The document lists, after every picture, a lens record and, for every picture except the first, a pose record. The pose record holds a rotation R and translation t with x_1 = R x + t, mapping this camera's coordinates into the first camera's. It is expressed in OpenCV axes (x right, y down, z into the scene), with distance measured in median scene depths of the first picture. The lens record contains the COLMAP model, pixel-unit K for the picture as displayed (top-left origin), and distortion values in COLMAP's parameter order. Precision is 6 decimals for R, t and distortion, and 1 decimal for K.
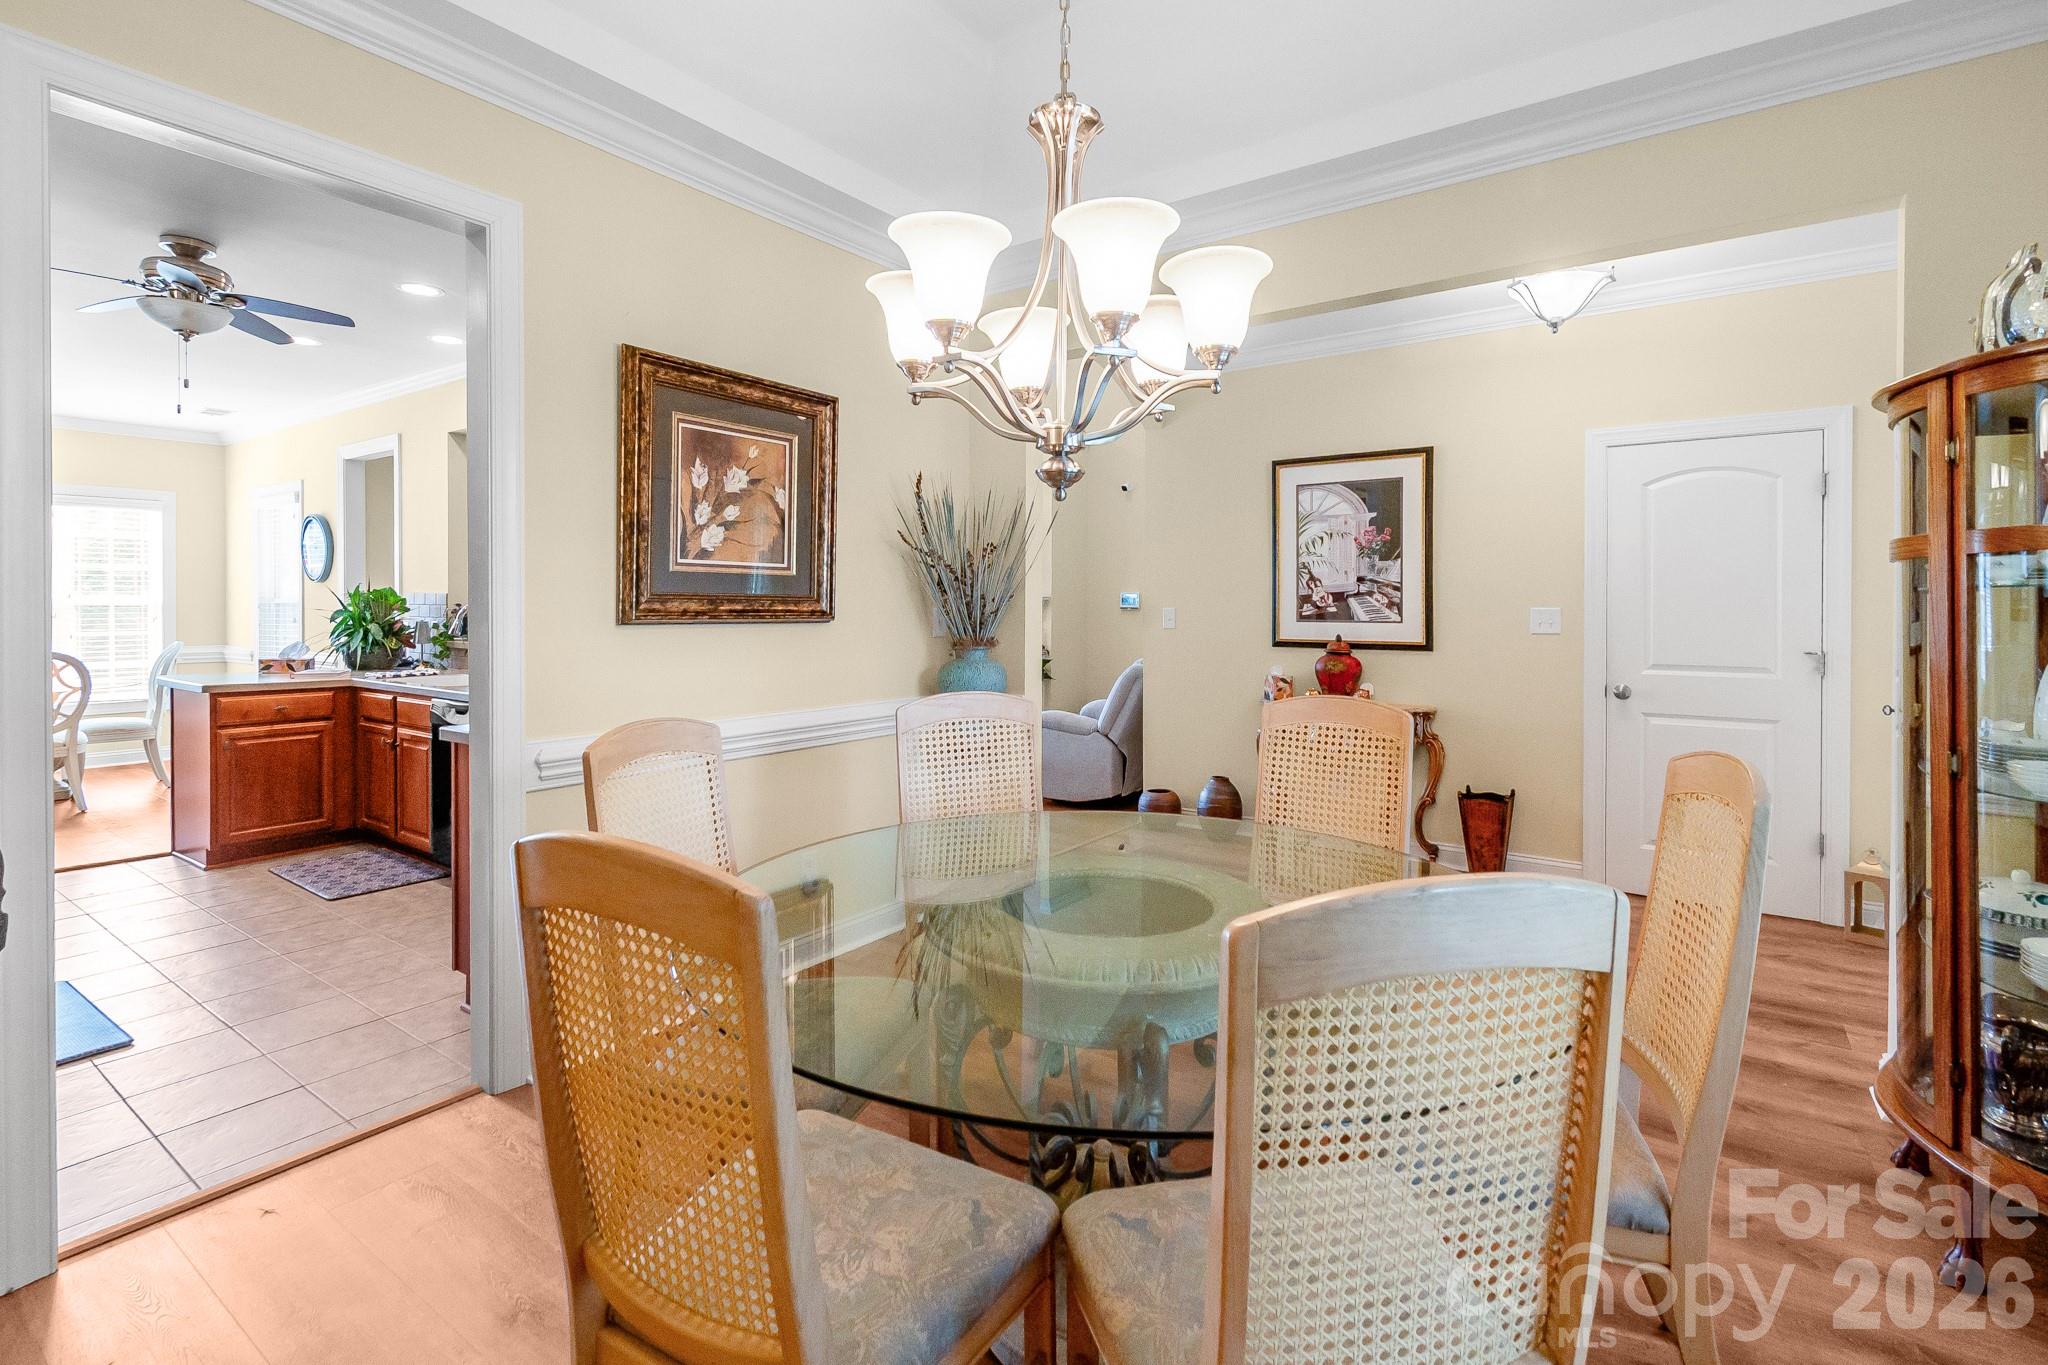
lens RADIAL K [[922.5, 0, 1021.7], [0, 922.5, 611.8], [0, 0, 1]] dist [-0.001449, -0.000587]
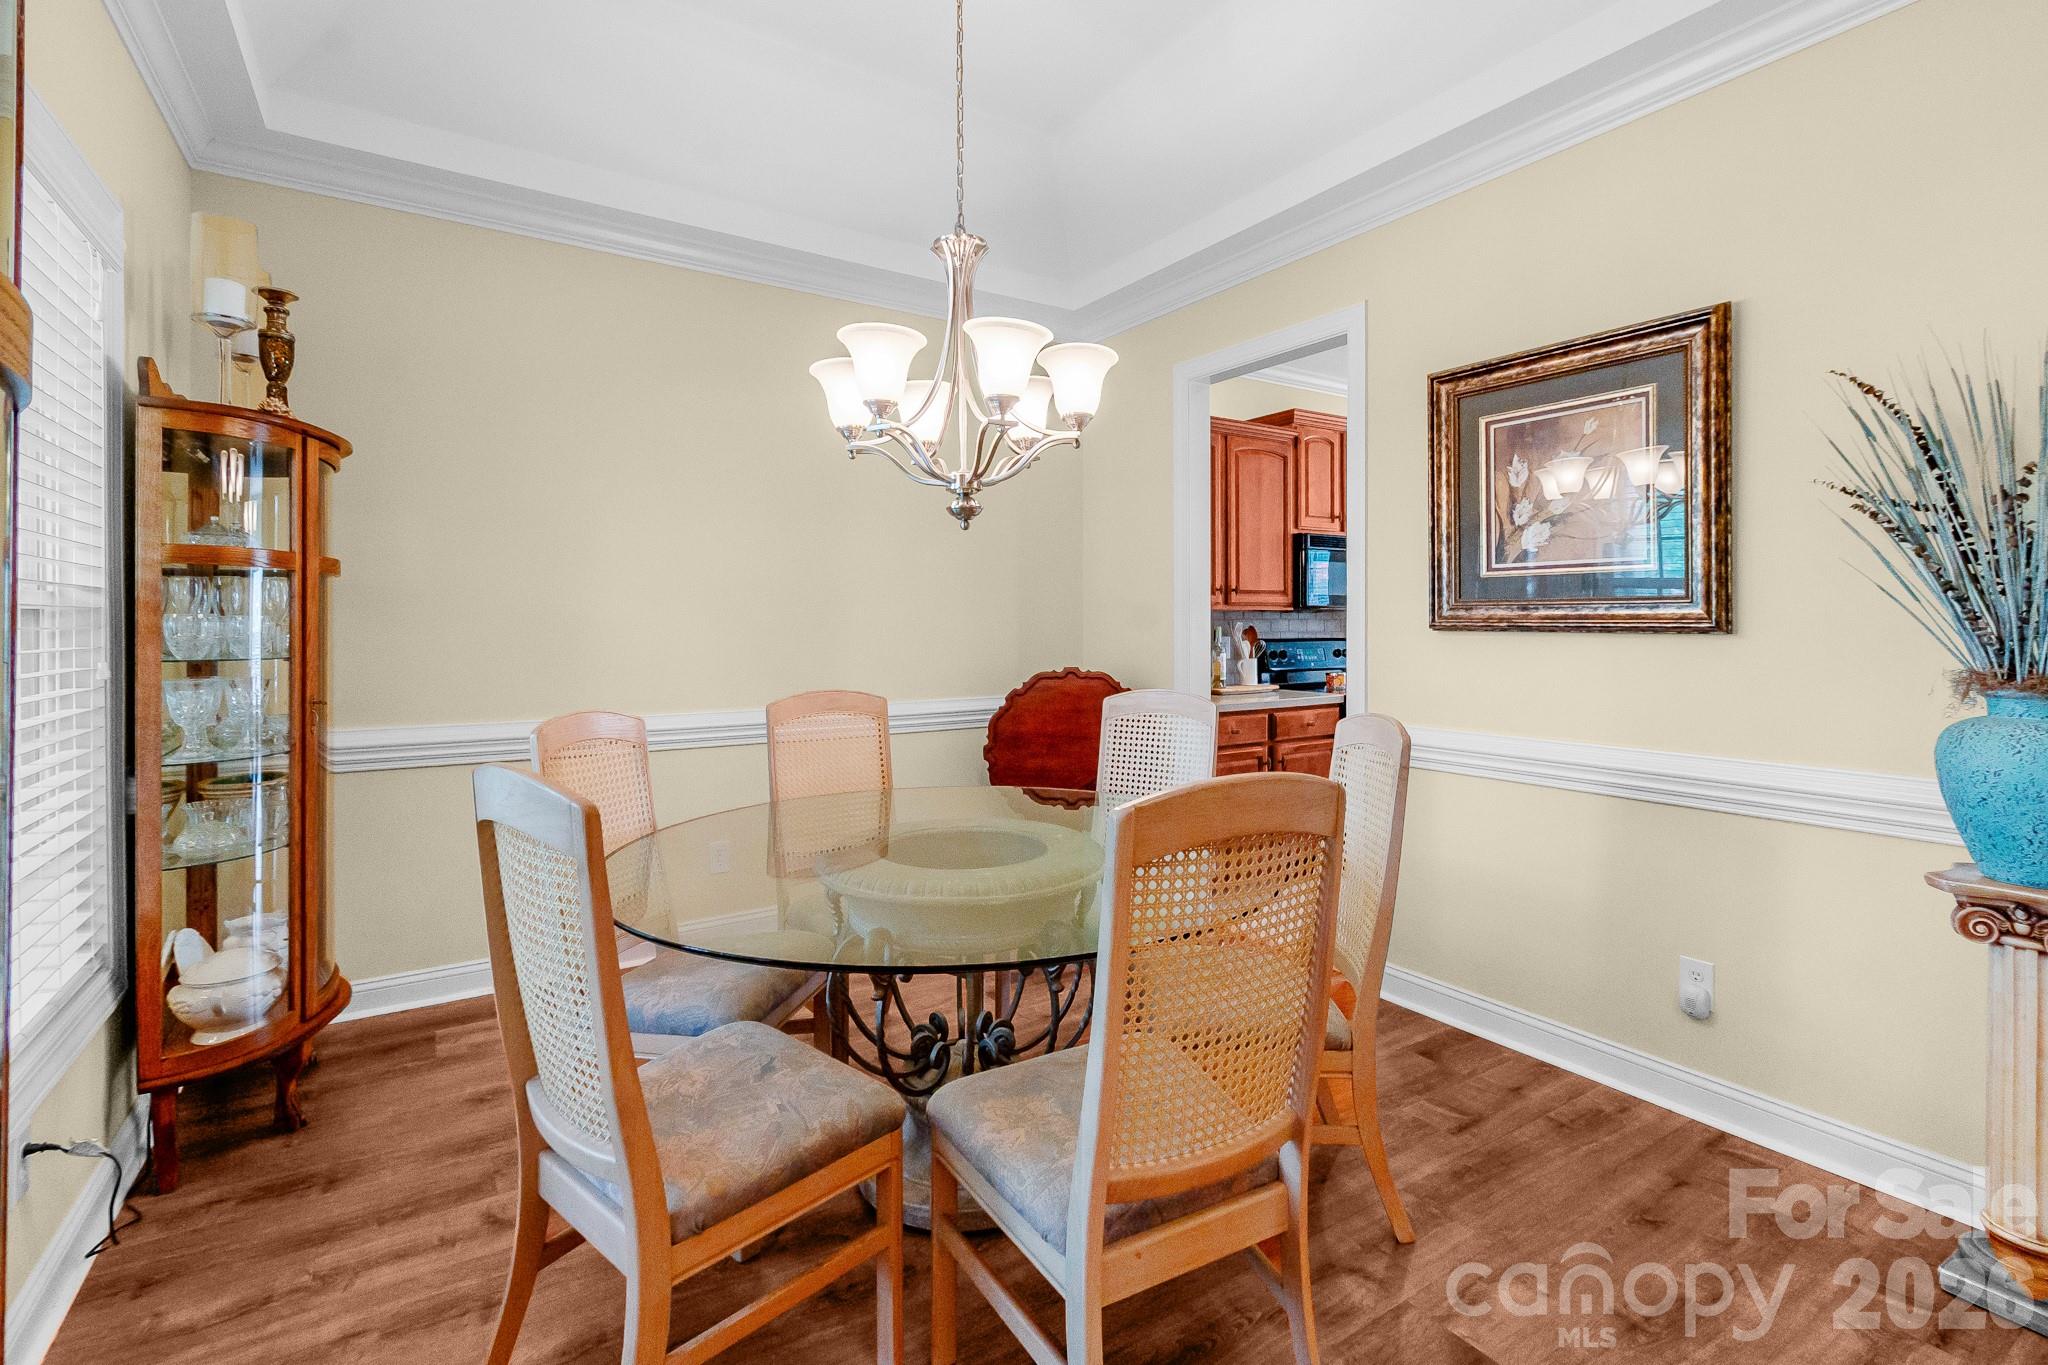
lens RADIAL K [[929.5, 0, 1057.7], [0, 929.5, 622.4], [0, 0, 1]] dist [0.001194, -0.000217]
pose [[-0.347336, -0.001891, -0.937739, 0.703718], [-0.004964, 0.999988, -0.000177, 0.006430], [0.937728, 0.004594, -0.347341, 0.899821]]
